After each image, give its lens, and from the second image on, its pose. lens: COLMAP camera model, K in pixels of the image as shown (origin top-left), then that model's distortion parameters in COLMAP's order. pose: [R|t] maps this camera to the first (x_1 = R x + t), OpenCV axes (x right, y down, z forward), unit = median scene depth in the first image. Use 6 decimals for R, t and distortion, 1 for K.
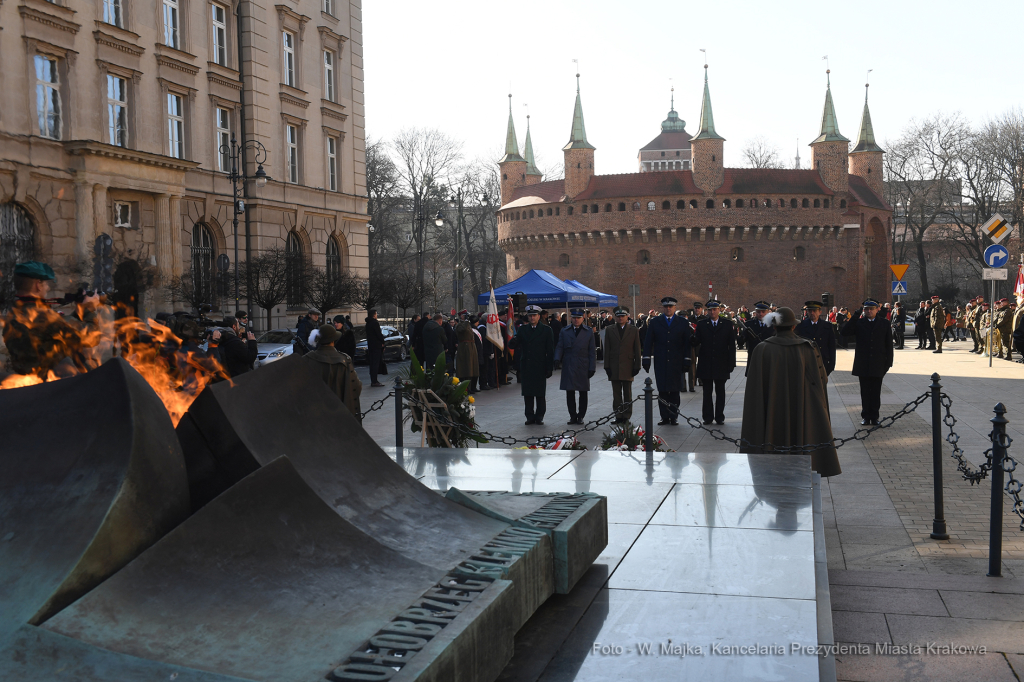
lens RADIAL K [[1053.3, 0, 509.1], [0, 1053.3, 340.8], [0, 0, 1]] dist [0.038617, 0.000000]
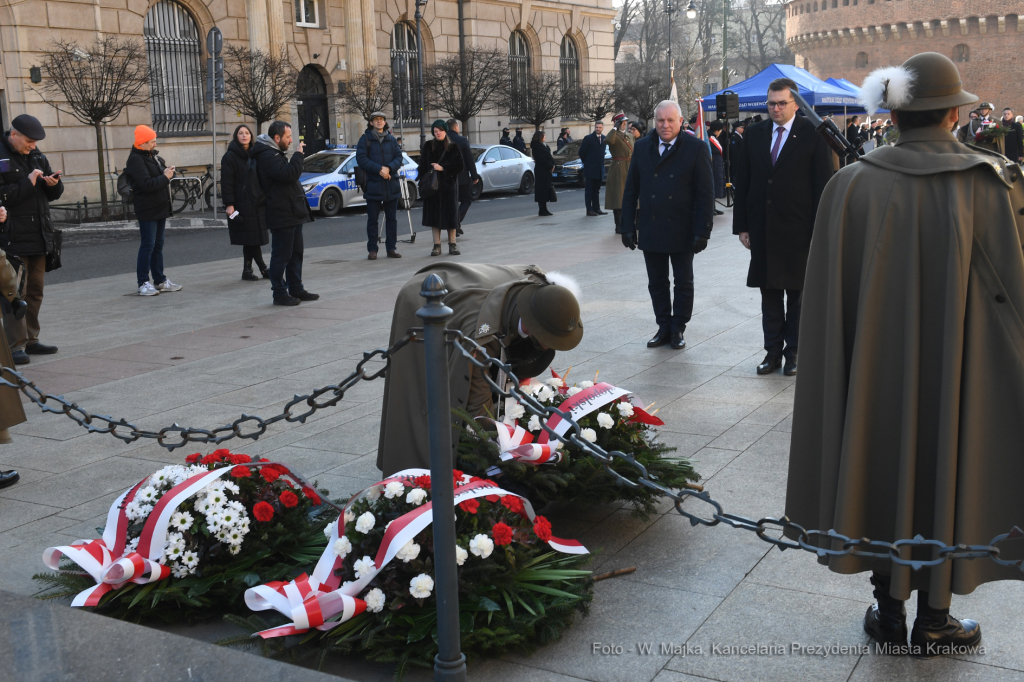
lens RADIAL K [[1067.5, 0, 569.1], [0, 1067.5, 319.9], [0, 0, 1]] dist [0.028093, 0.000000]
pose [[0.972087, 0.030520, -0.232628, 0.052908], [0.004870, 0.988665, 0.150060, -0.000276], [0.234571, -0.147004, 0.960919, 0.147703]]
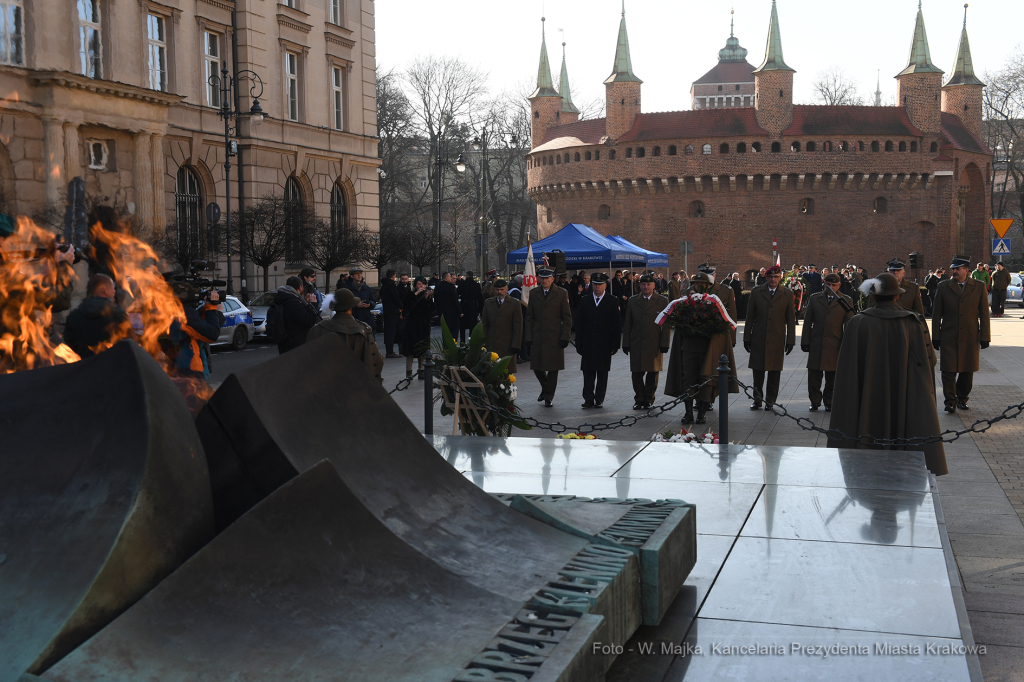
lens RADIAL K [[1211.6, 0, 507.7], [0, 1211.6, 338.8], [0, 0, 1]] dist [0.077802, 0.000000]
pose [[0.999672, 0.009119, -0.023926, -0.003697], [-0.008434, 0.999556, 0.028576, -0.001033], [0.024176, -0.028365, 0.999305, 0.004268]]
